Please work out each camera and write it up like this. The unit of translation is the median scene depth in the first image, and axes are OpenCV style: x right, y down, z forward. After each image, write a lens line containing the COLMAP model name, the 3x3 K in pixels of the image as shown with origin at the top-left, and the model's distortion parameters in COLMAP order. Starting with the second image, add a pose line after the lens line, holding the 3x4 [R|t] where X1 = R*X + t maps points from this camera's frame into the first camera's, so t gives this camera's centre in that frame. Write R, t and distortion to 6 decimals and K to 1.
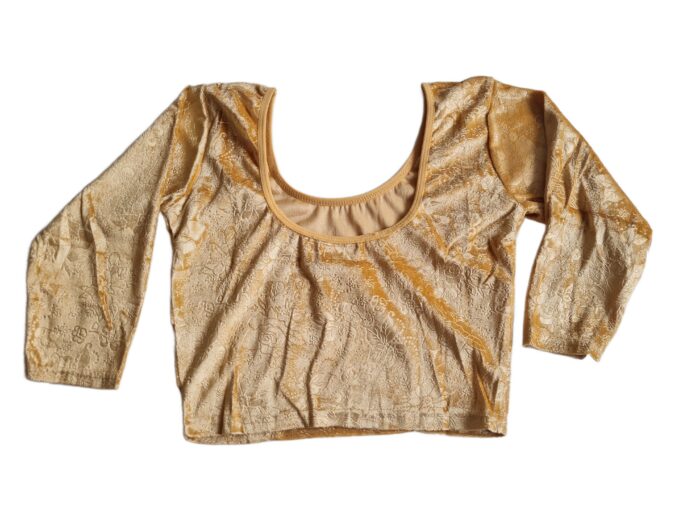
lens RADIAL K [[535.7, 0, 350.0], [0, 535.7, 262.5], [0, 0, 1]] dist [-0.016582, -0.003524]
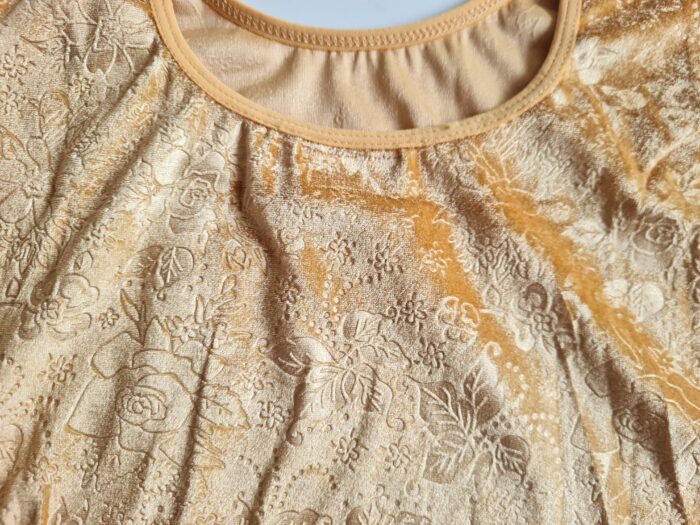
lens RADIAL K [[535.7, 0, 350.0], [0, 535.7, 262.5], [0, 0, 1]] dist [-0.016582, -0.003524]
pose [[0.998734, 0.036277, 0.034851, -0.031118], [-0.038831, 0.996378, 0.075645, 0.014701], [-0.031981, -0.076902, 0.996526, 0.639513]]
